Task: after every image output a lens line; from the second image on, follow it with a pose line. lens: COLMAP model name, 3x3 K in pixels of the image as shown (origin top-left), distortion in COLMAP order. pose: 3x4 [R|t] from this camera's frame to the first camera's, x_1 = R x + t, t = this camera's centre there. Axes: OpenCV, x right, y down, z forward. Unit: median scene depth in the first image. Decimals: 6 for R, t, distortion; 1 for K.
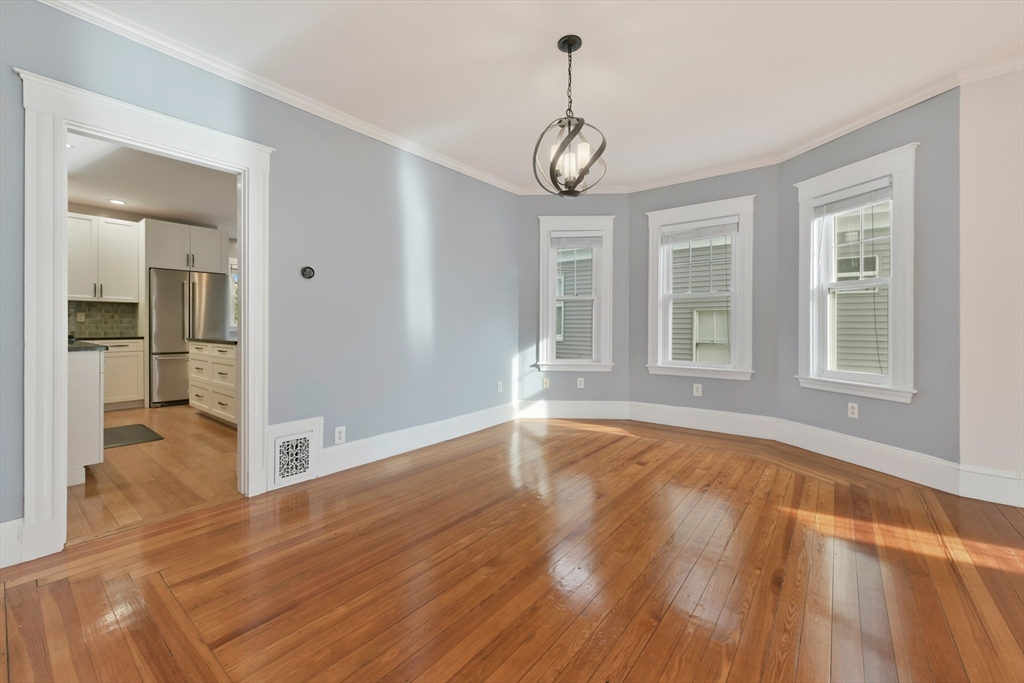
lens RADIAL K [[411.7, 0, 515.6], [0, 411.7, 332.5], [0, 0, 1]] dist [0.001648, 0.000347]
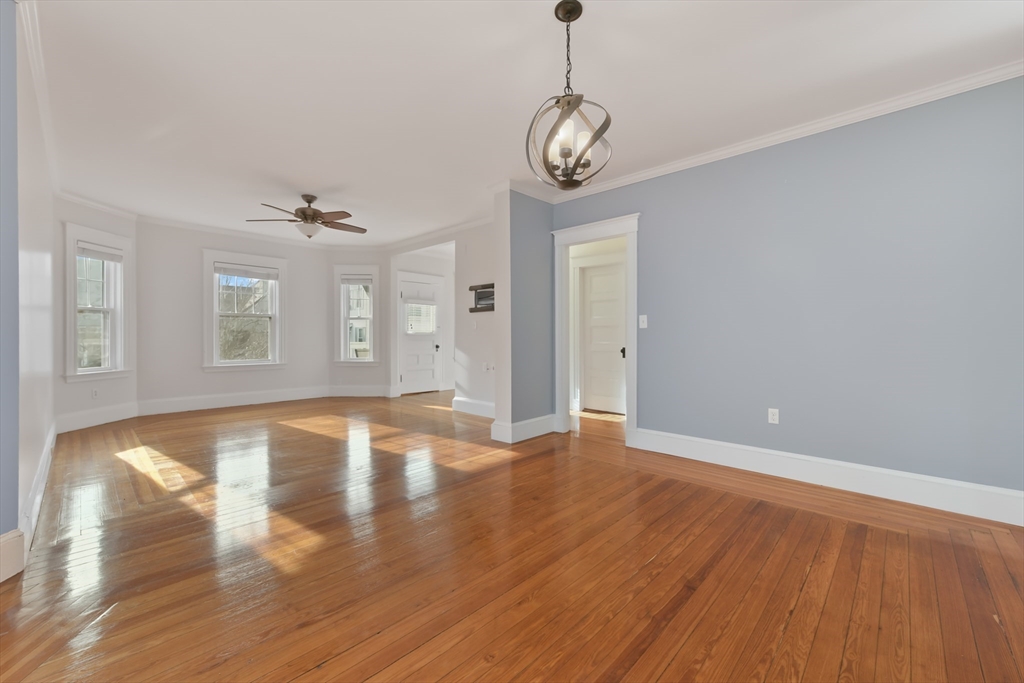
lens RADIAL K [[411.7, 0, 515.6], [0, 411.7, 332.5], [0, 0, 1]] dist [0.001648, 0.000347]
pose [[-0.995922, -0.001607, 0.090206, 0.078406], [-0.001245, 0.999991, 0.004069, -0.013534], [-0.090212, 0.003940, -0.995915, 0.899949]]
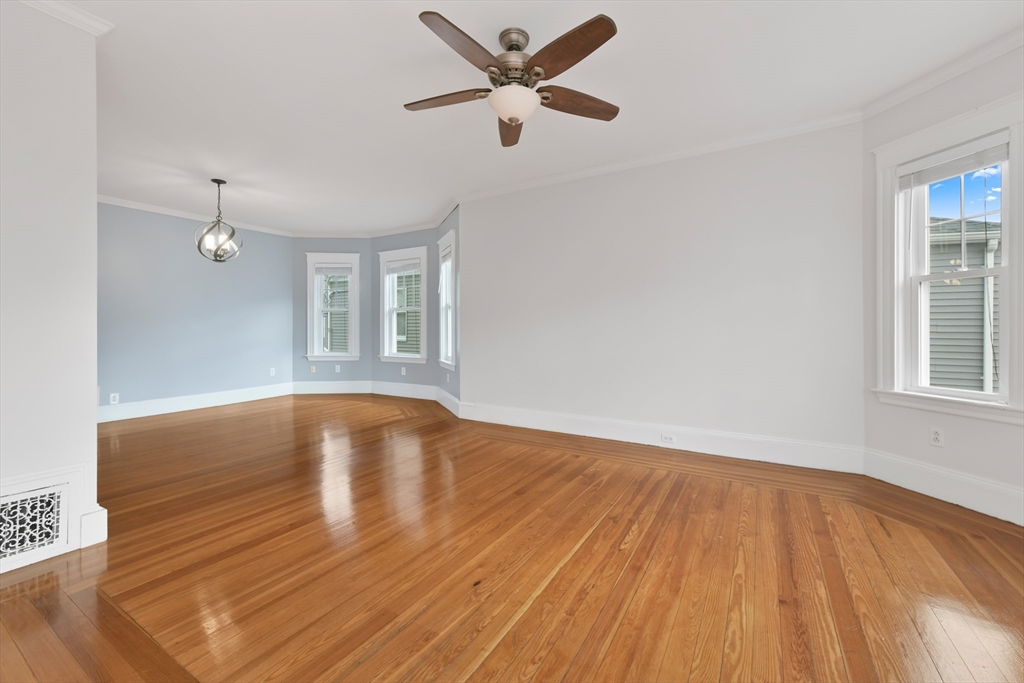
lens RADIAL K [[411.7, 0, 515.6], [0, 411.7, 332.5], [0, 0, 1]] dist [0.001648, 0.000347]
pose [[0.992528, -0.003858, 0.121952, 0.601575], [0.004376, 0.999982, -0.003982, 0.004616], [-0.121935, 0.004486, 0.992528, -0.505165]]
